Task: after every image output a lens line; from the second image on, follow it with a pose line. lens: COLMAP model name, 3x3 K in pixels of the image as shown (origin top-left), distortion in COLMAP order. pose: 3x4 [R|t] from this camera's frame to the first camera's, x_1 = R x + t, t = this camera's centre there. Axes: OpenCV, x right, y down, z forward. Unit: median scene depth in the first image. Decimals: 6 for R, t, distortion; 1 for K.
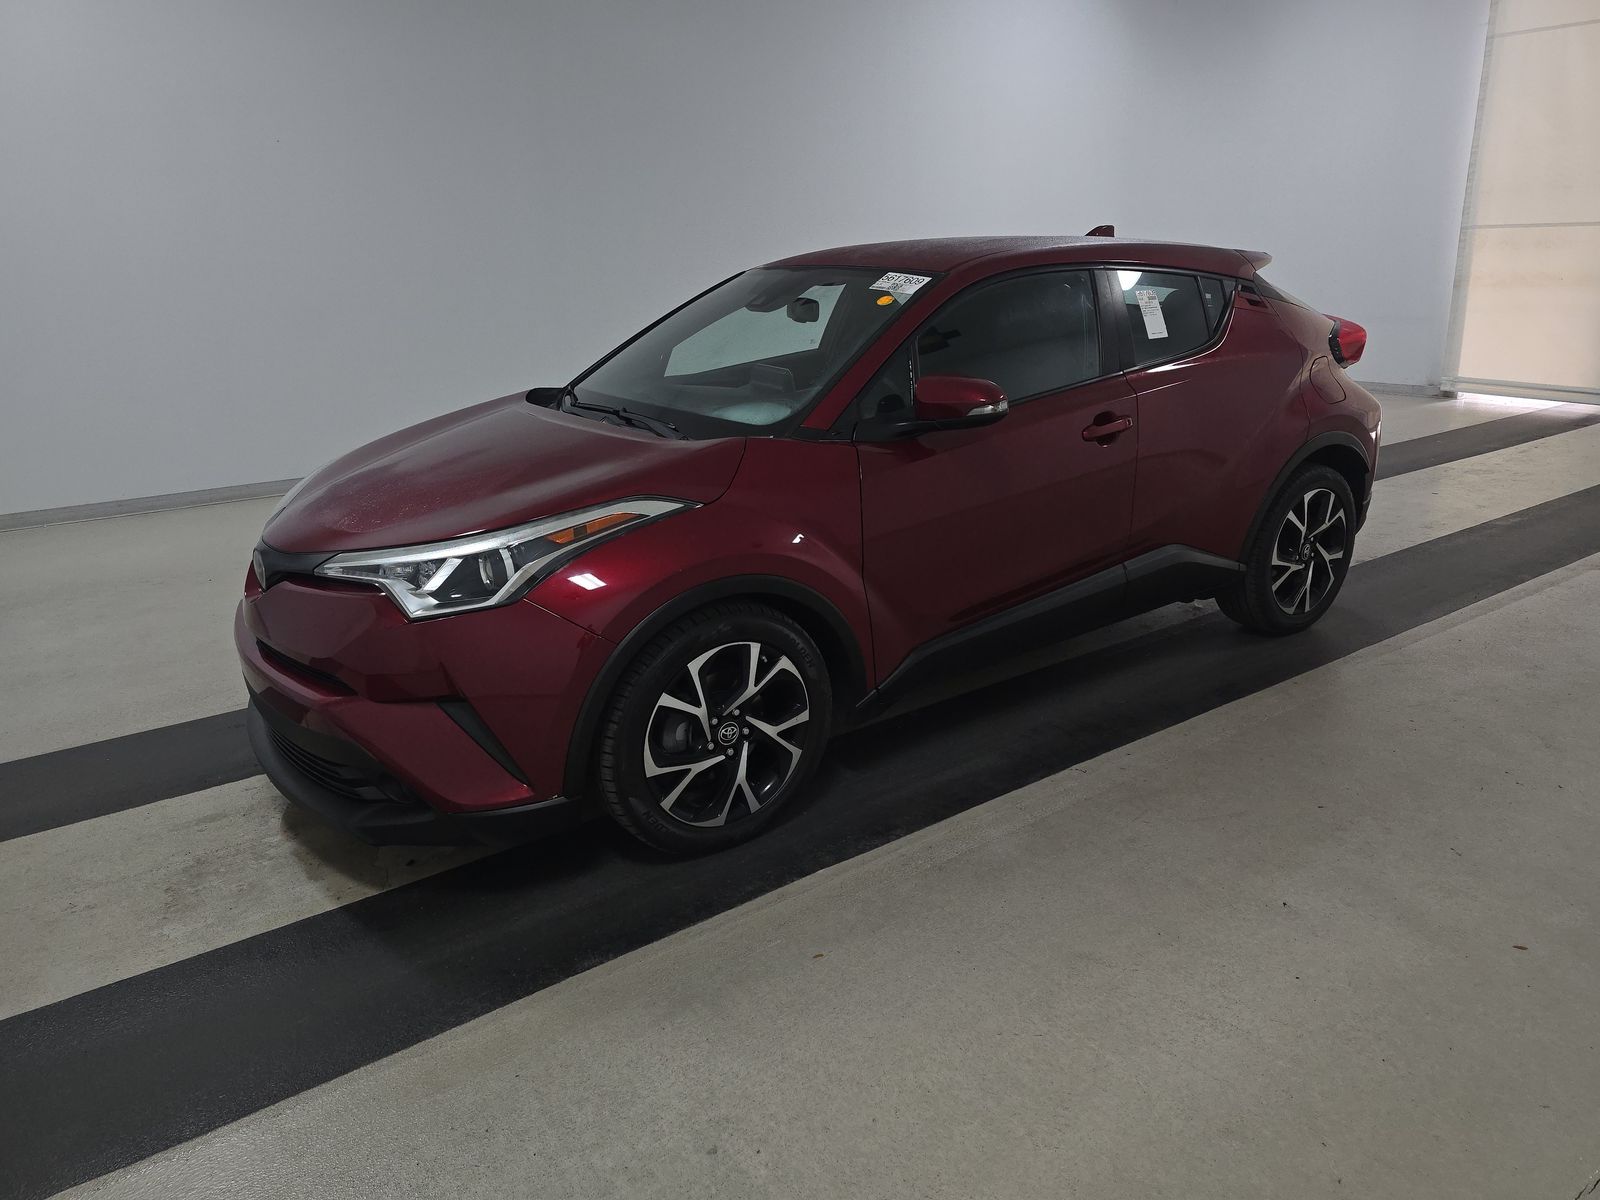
lens RADIAL K [[1073.1, 0, 802.1], [0, 1073.1, 596.1], [0, 0, 1]] dist [0.056628, -0.051664]
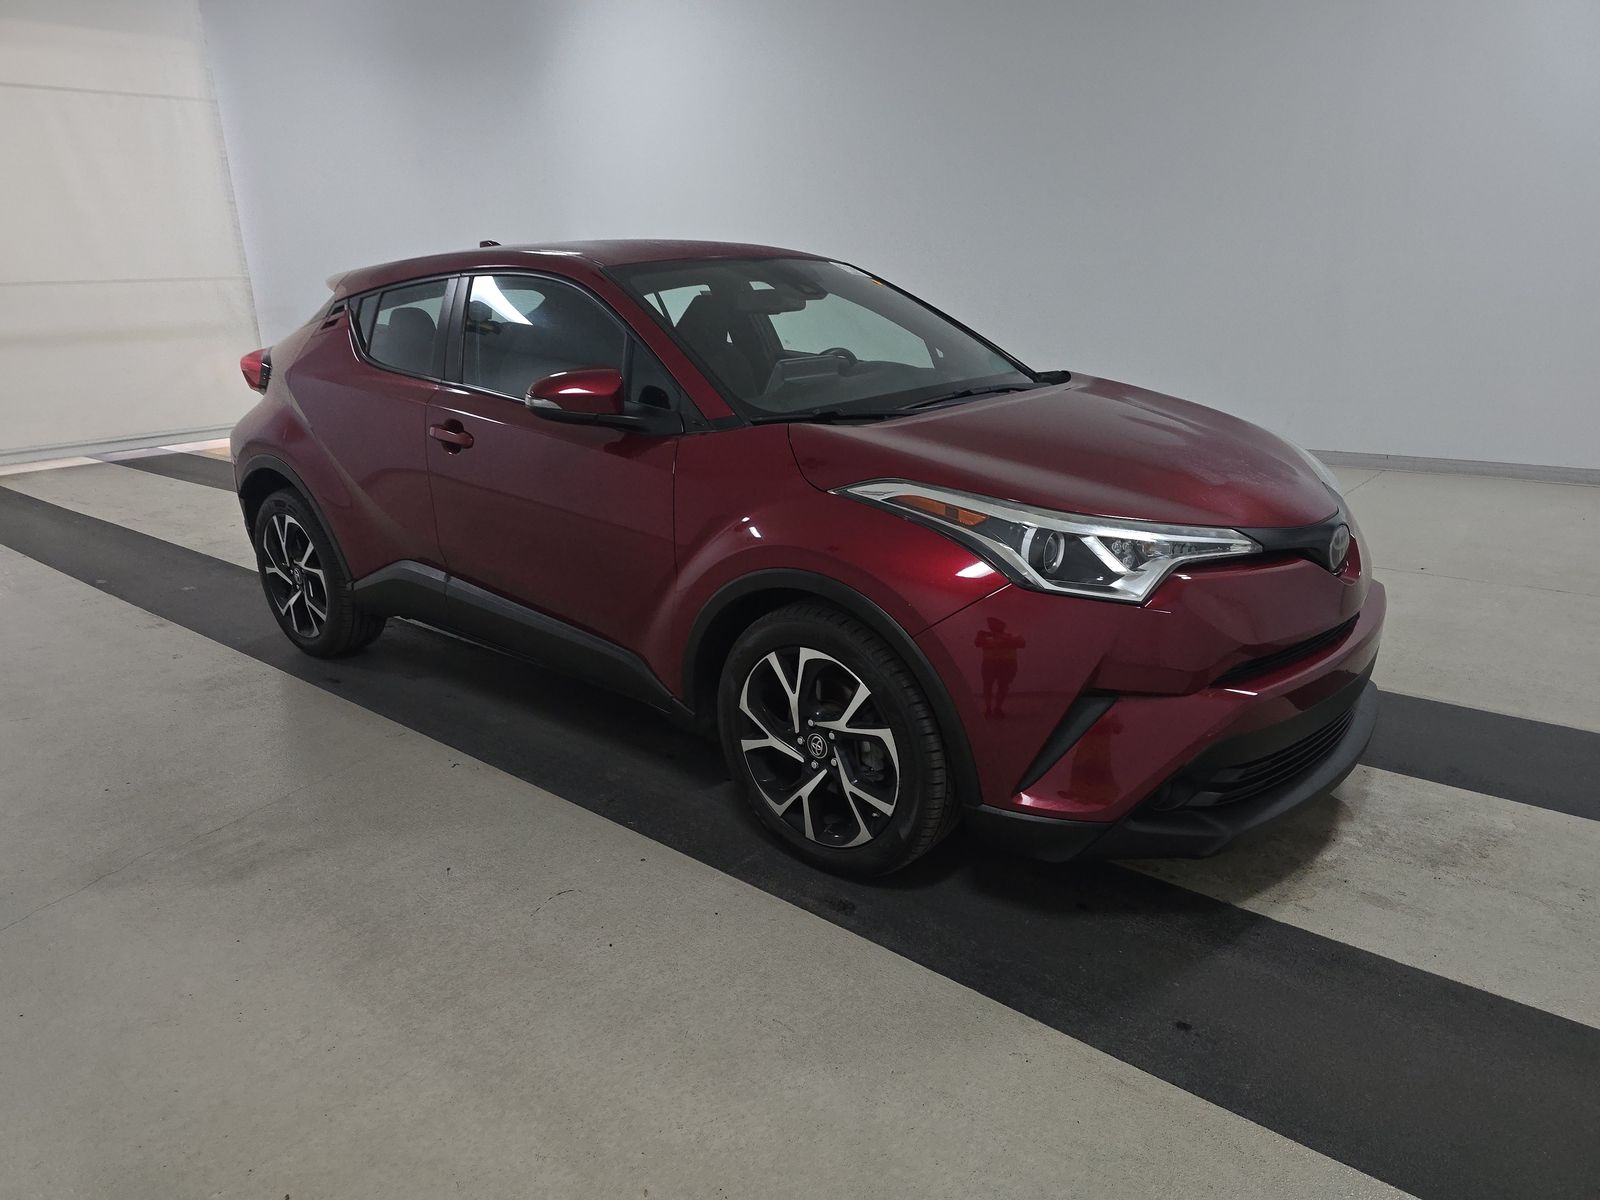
lens RADIAL K [[1073.1, 0, 802.1], [0, 1073.1, 596.1], [0, 0, 1]] dist [0.056628, -0.051664]
pose [[-0.246014, -0.246042, 0.937518, -1.210711], [0.333065, 0.886887, 0.320154, -0.410865], [-0.910244, 0.391017, -0.136239, 1.508797]]
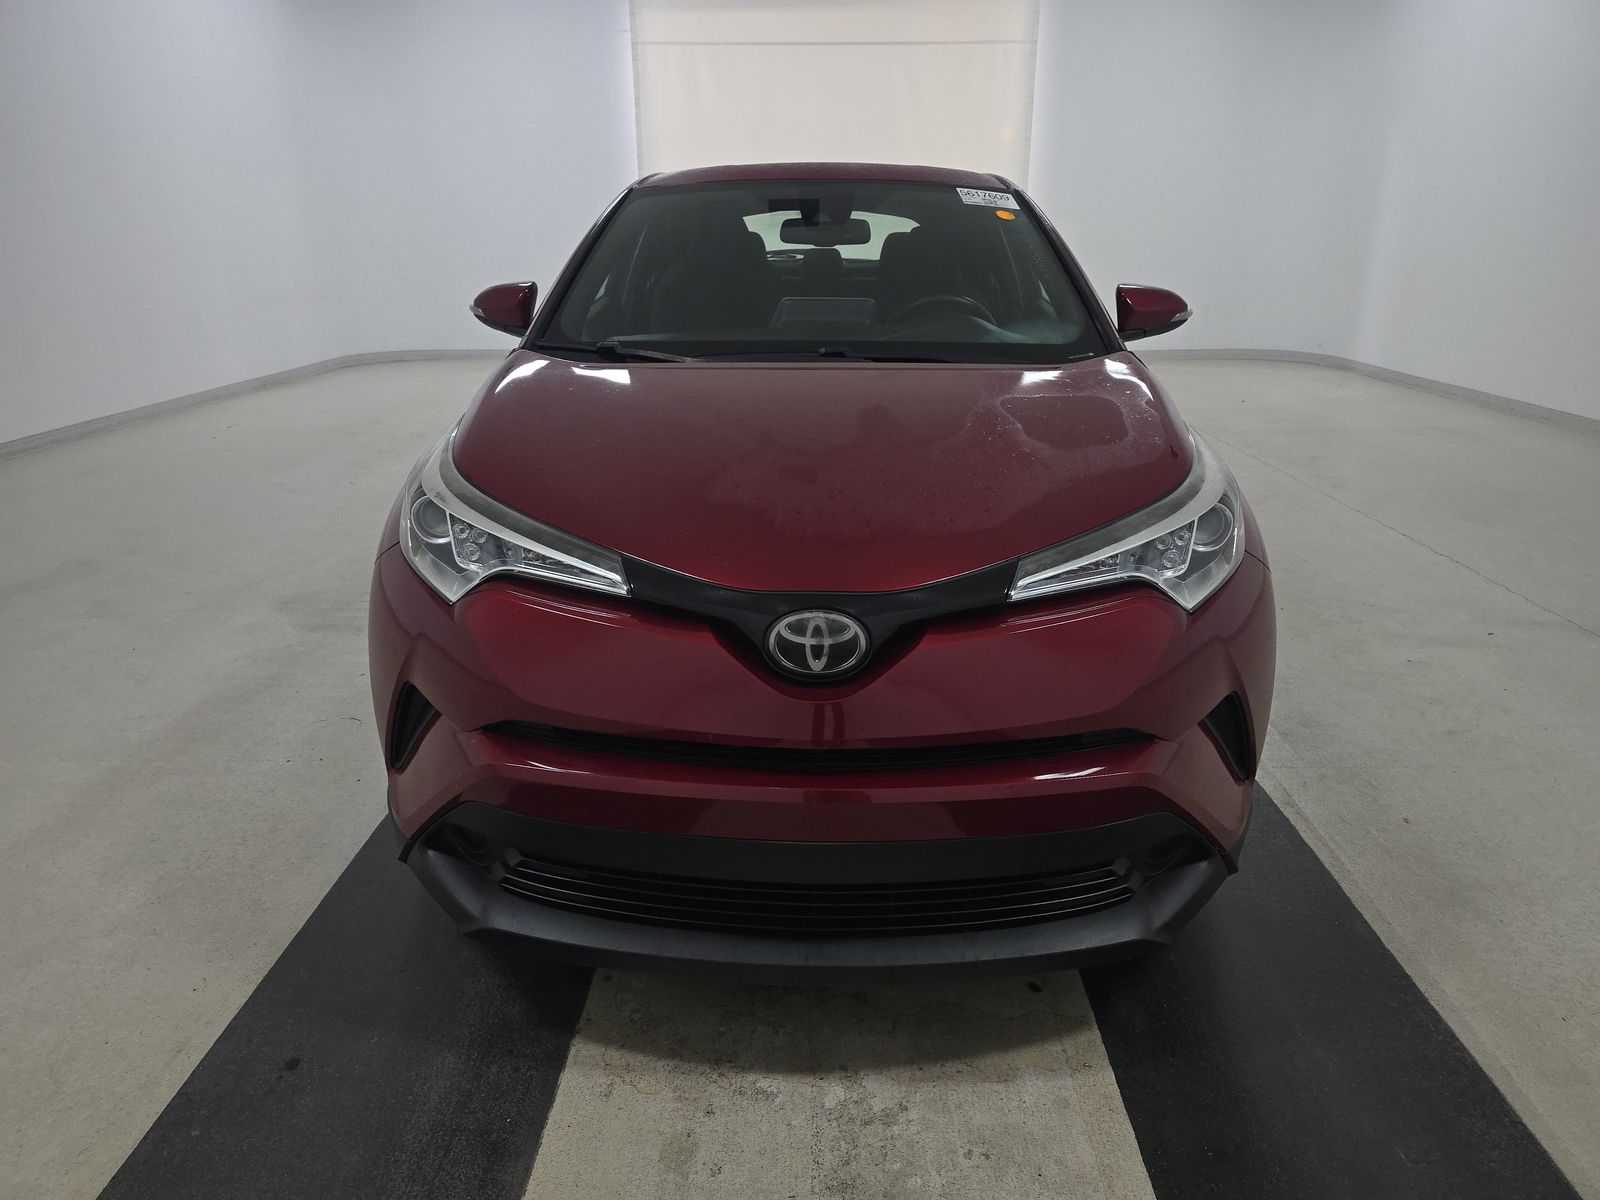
lens RADIAL K [[1073.1, 0, 802.1], [0, 1073.1, 596.1], [0, 0, 1]] dist [0.056628, -0.051664]
pose [[0.598852, -0.237193, 0.764929, -0.915150], [0.236070, 0.964978, 0.114409, -0.113849], [-0.765276, 0.112062, 0.633873, 0.631219]]
